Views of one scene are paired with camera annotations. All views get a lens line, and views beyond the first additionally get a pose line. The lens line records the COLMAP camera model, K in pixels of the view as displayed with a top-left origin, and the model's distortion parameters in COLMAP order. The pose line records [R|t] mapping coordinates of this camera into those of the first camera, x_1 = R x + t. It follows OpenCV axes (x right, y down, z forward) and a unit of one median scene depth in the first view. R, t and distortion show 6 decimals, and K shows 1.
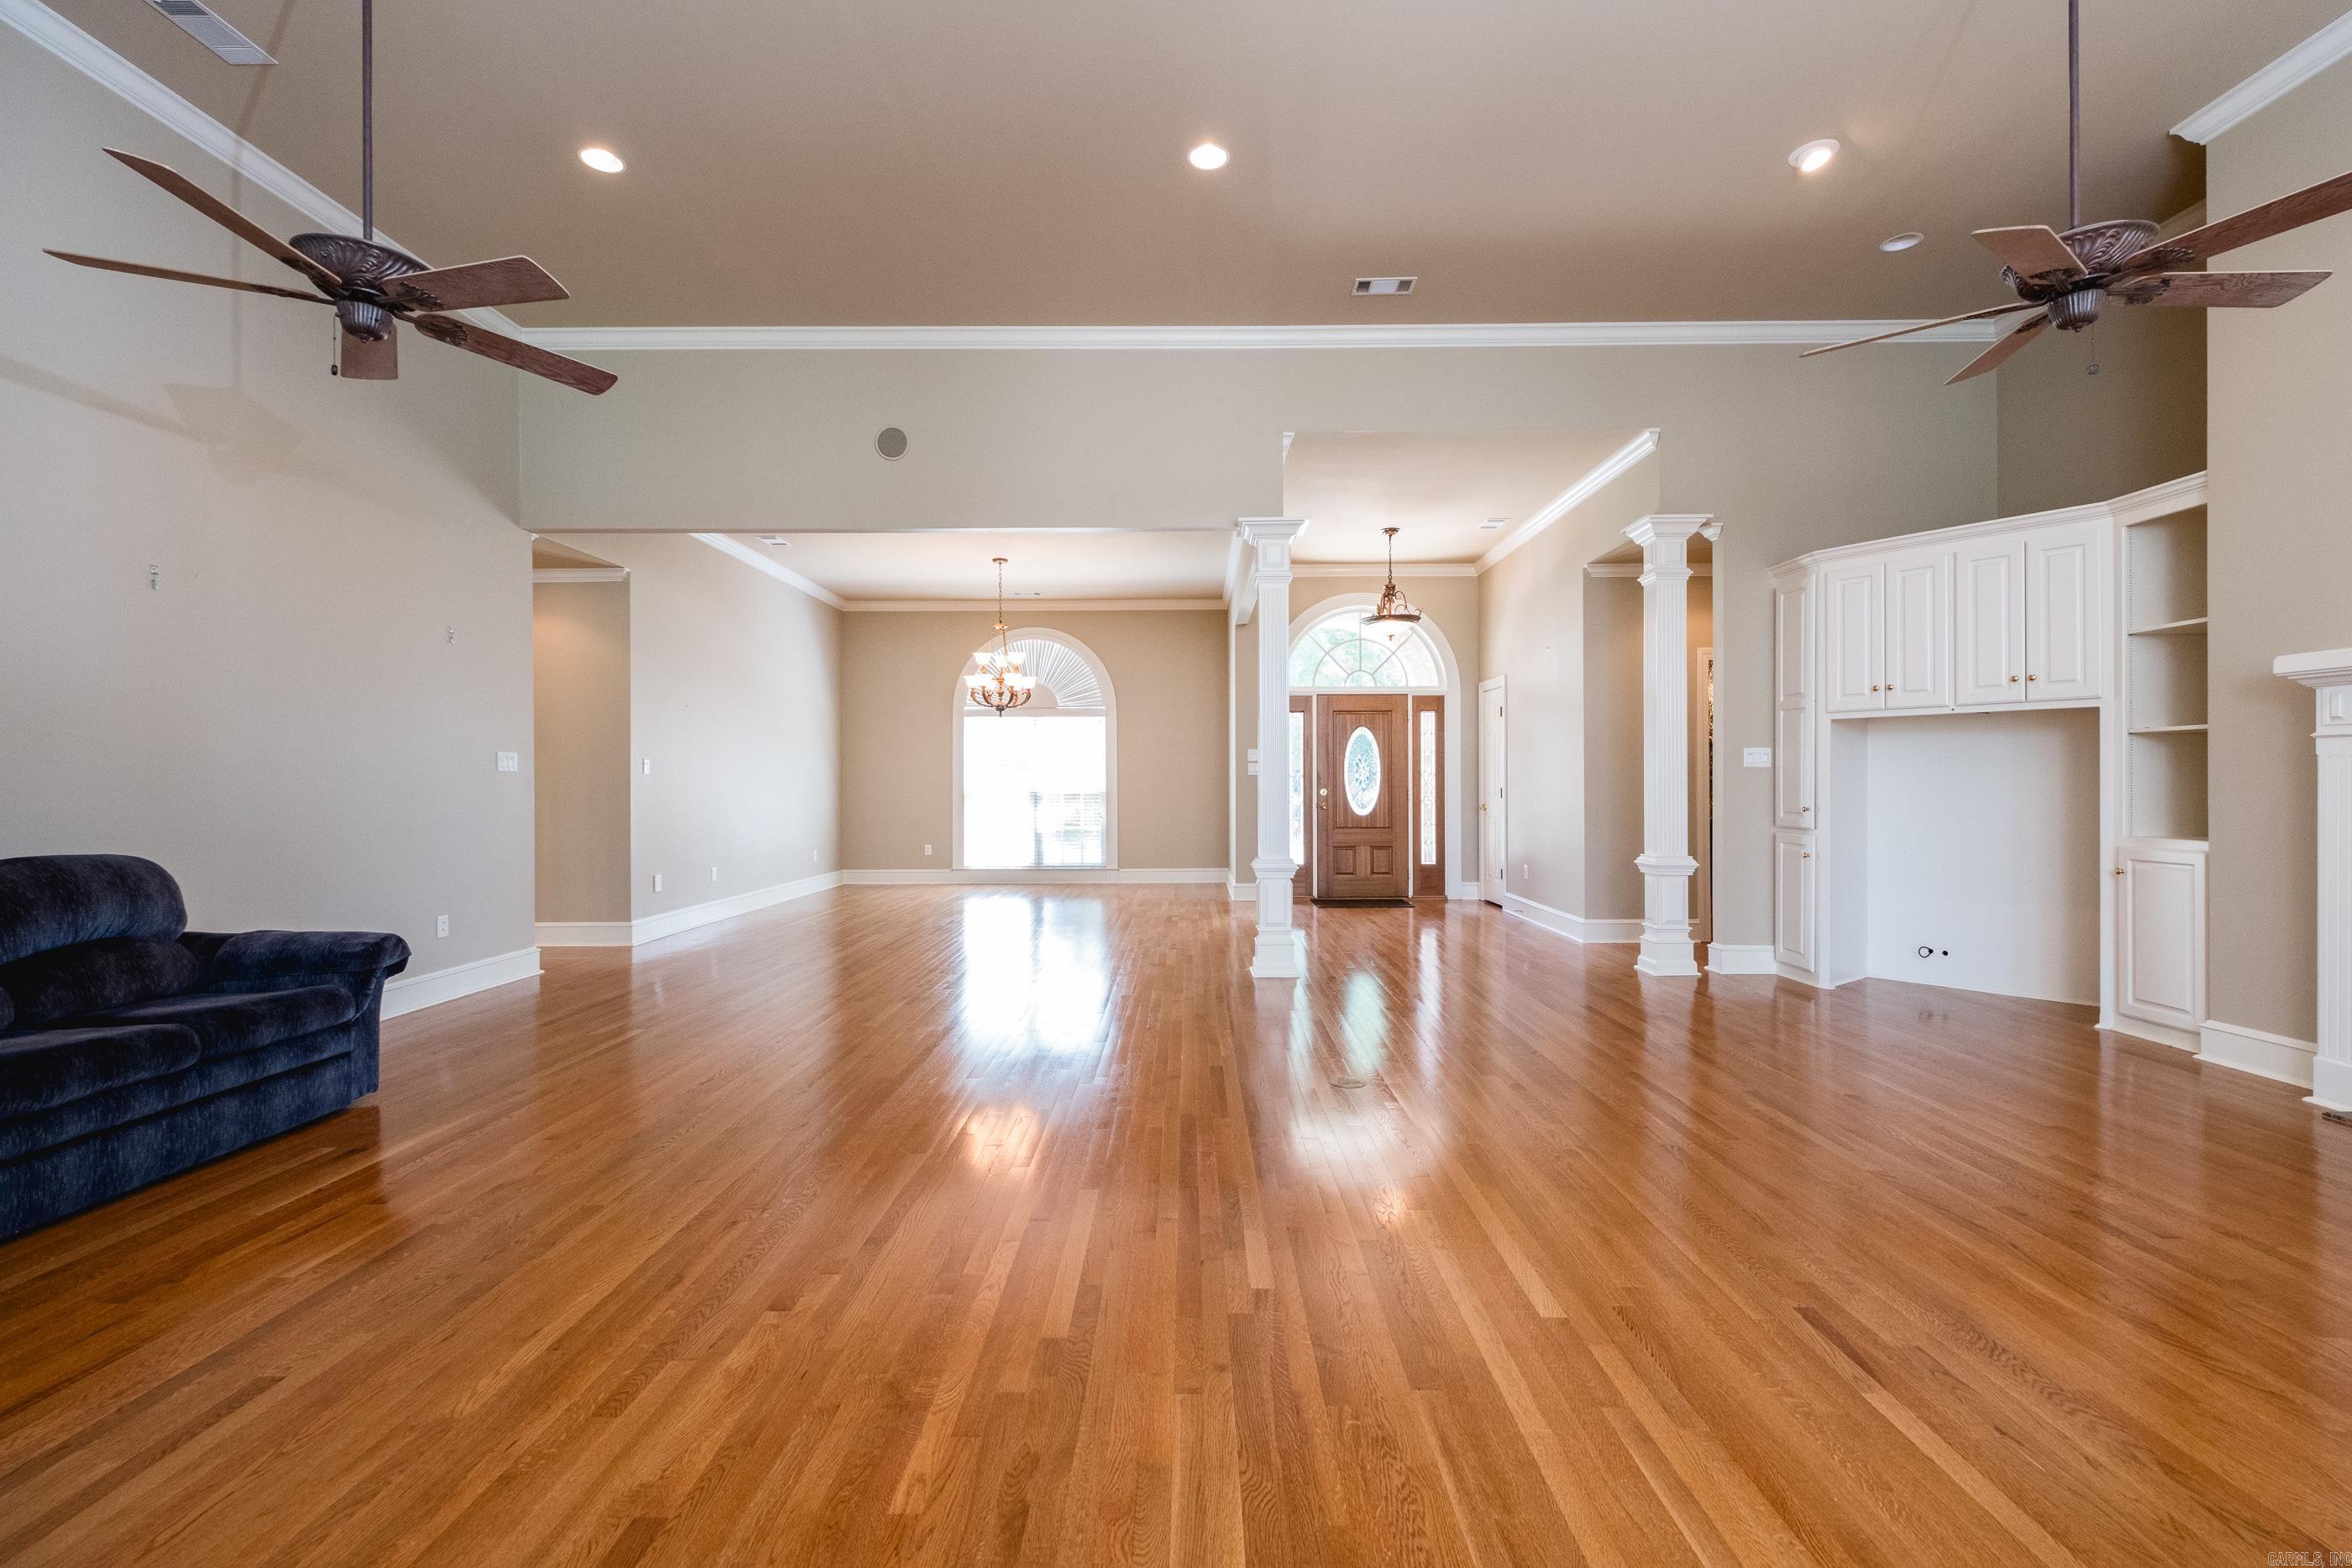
lens RADIAL K [[1041.3, 0, 1174.0], [0, 1041.3, 800.9], [0, 0, 1]] dist [0.002021, -0.000153]
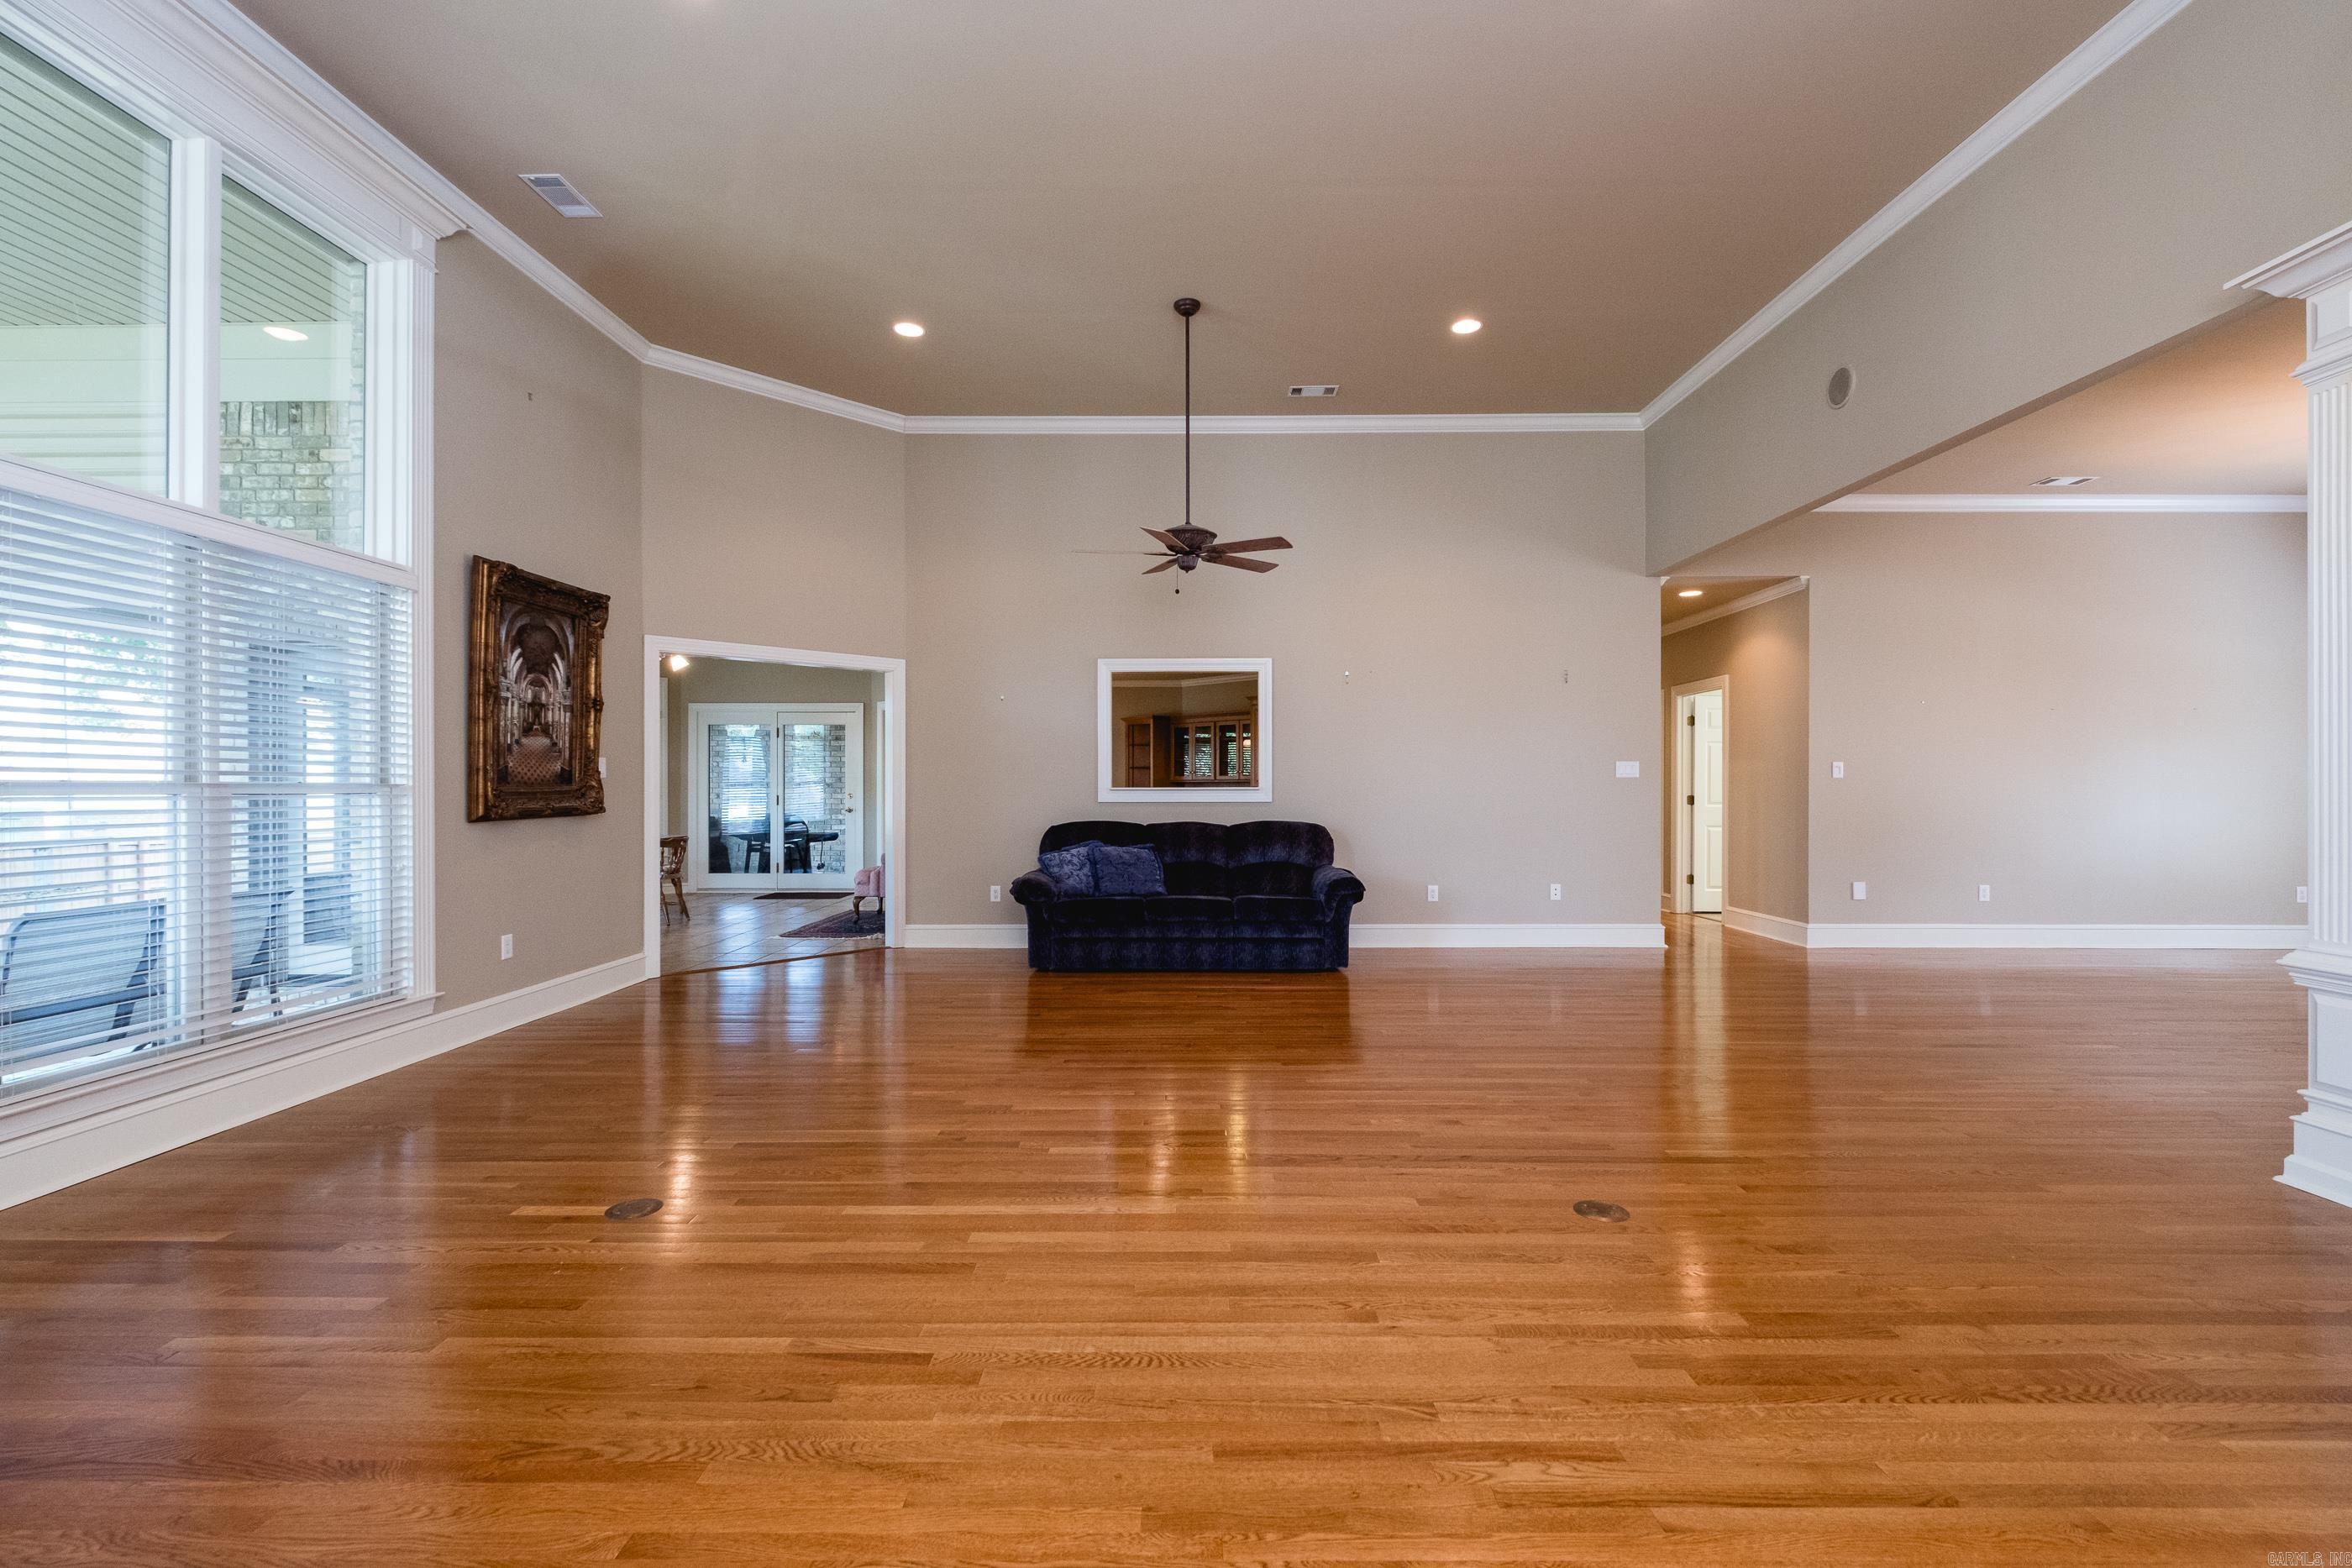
lens RADIAL K [[1041.3, 0, 1174.0], [0, 1041.3, 800.9], [0, 0, 1]] dist [0.002021, -0.000153]
pose [[-0.025758, 0.015972, -0.999541, 1.186291], [-0.017754, 0.999707, 0.016432, -0.022039], [0.999511, 0.018169, -0.025467, 0.963666]]
